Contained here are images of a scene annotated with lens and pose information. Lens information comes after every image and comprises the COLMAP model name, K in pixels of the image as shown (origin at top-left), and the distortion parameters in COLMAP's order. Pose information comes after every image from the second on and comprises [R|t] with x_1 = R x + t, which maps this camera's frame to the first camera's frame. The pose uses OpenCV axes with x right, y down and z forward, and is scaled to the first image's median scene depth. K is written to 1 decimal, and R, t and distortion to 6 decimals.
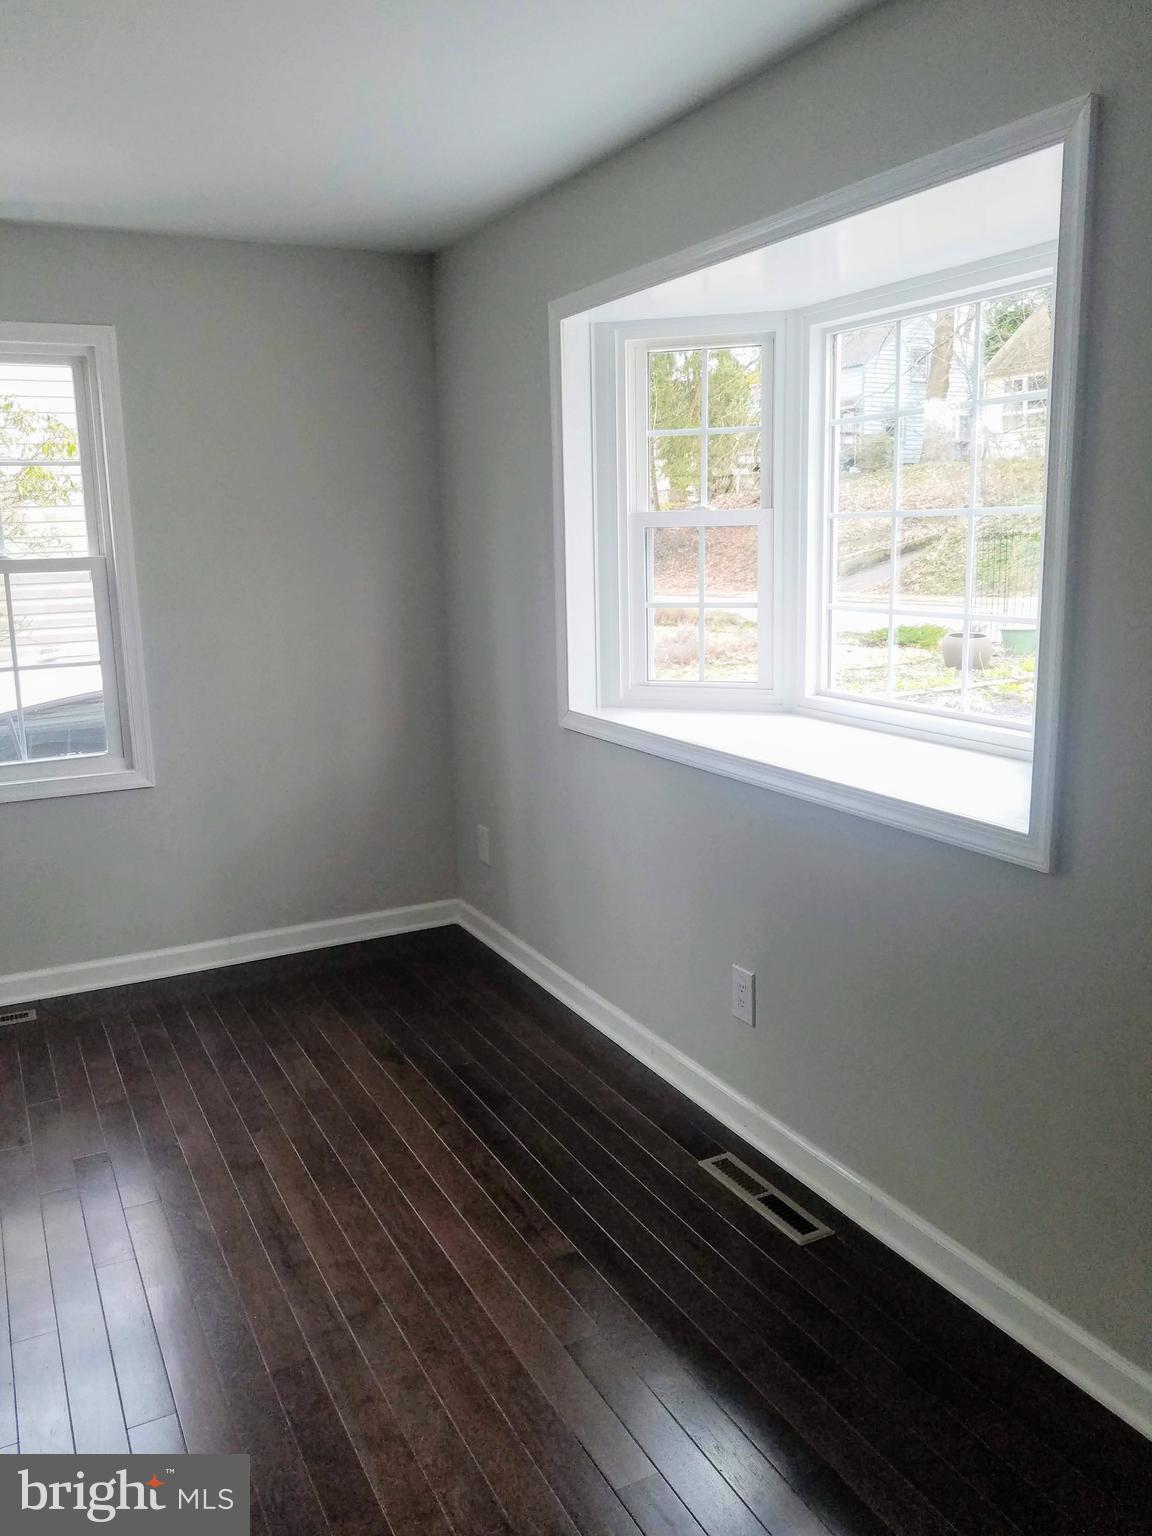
lens RADIAL K [[1204.0, 0, 557.3], [0, 1204.0, 767.7], [0, 0, 1]] dist [-0.031342, 0.001733]
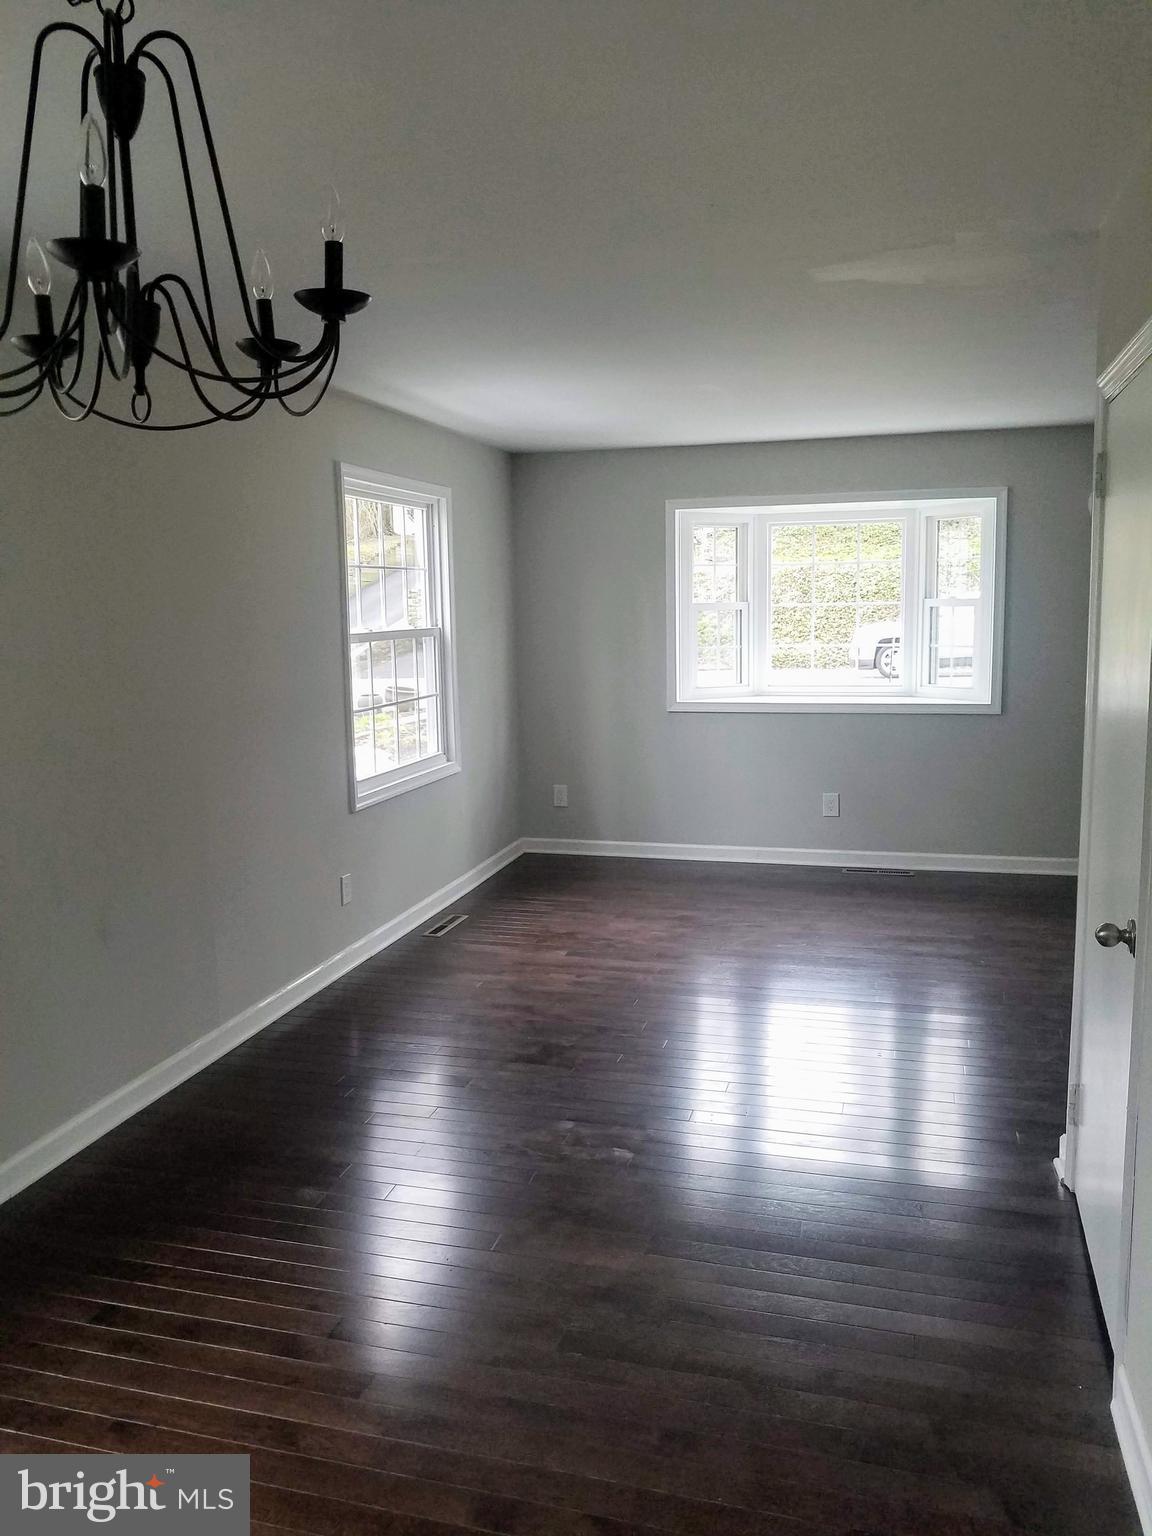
lens RADIAL K [[1264.6, 0, 539.4], [0, 1264.6, 769.7], [0, 0, 1]] dist [-0.000314, 0.000443]
pose [[0.686651, -0.089408, 0.721468, -1.614639], [0.143151, 0.989607, -0.013606, 0.057721], [-0.712754, 0.112621, 0.692314, -0.253729]]
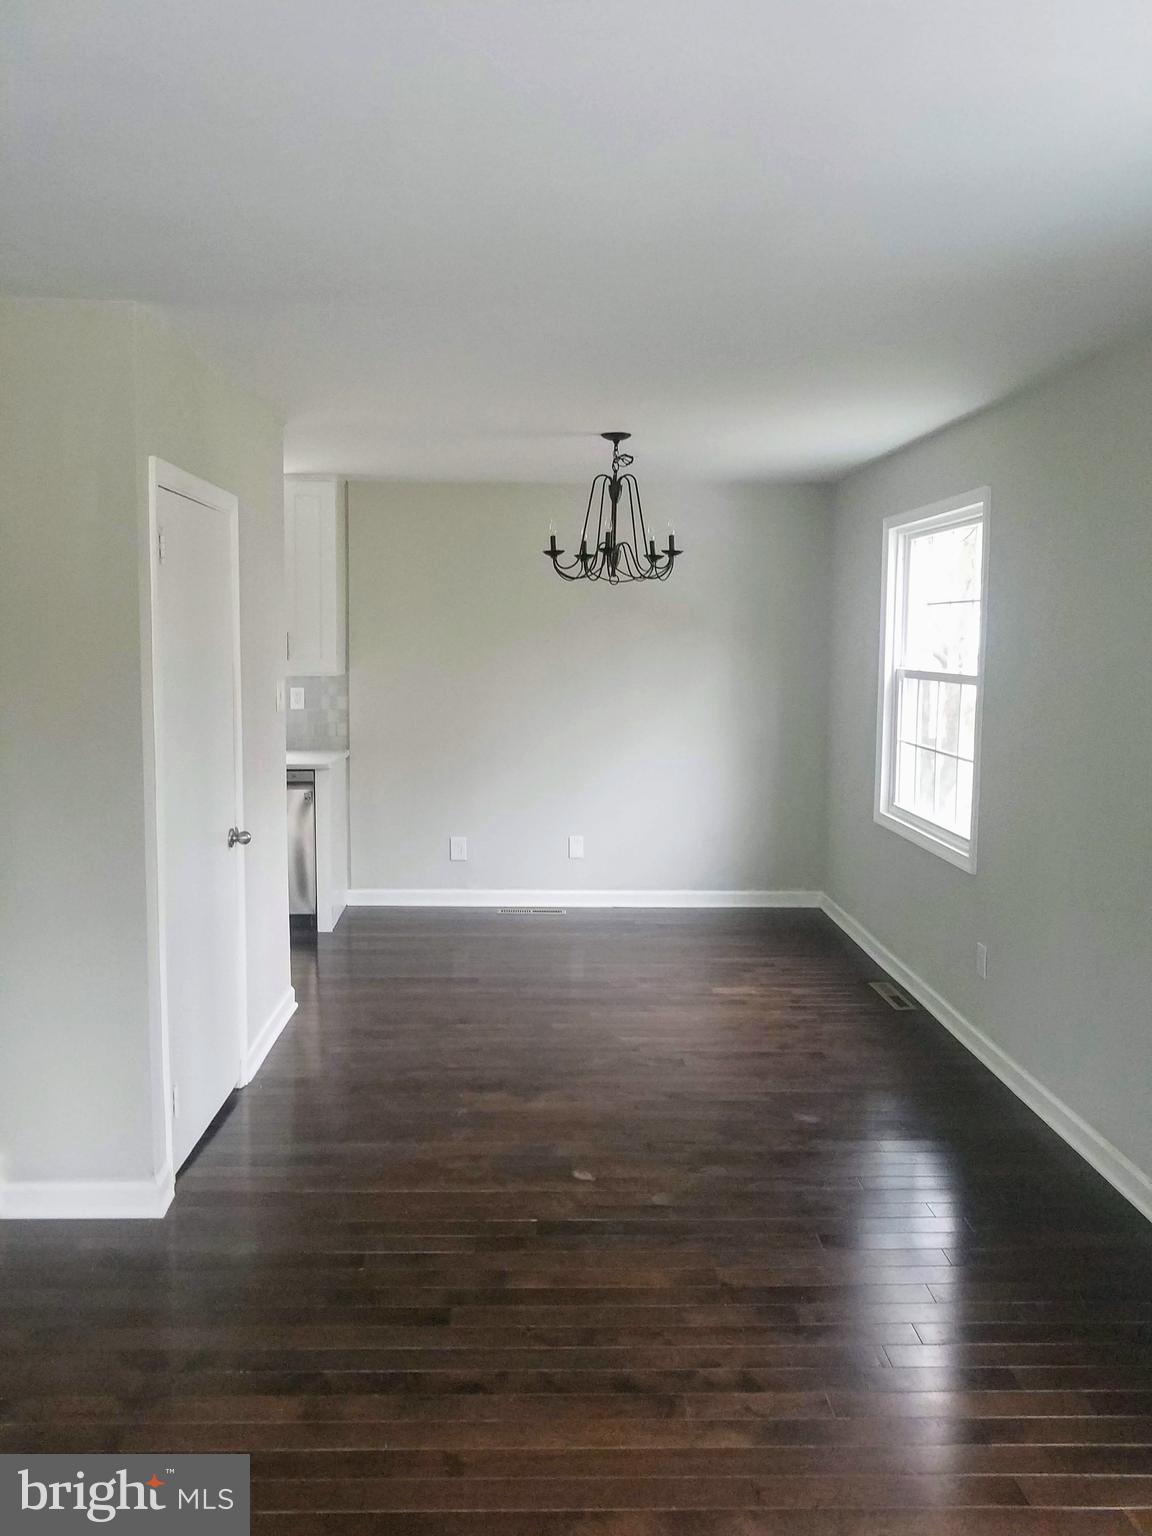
lens RADIAL K [[1204.0, 0, 557.3], [0, 1204.0, 767.7], [0, 0, 1]] dist [-0.031342, 0.001733]
pose [[0.902075, 0.086276, -0.422869, 0.342925], [-0.127647, 0.989314, -0.070456, 0.146789], [0.412271, 0.117535, 0.903448, -0.728741]]
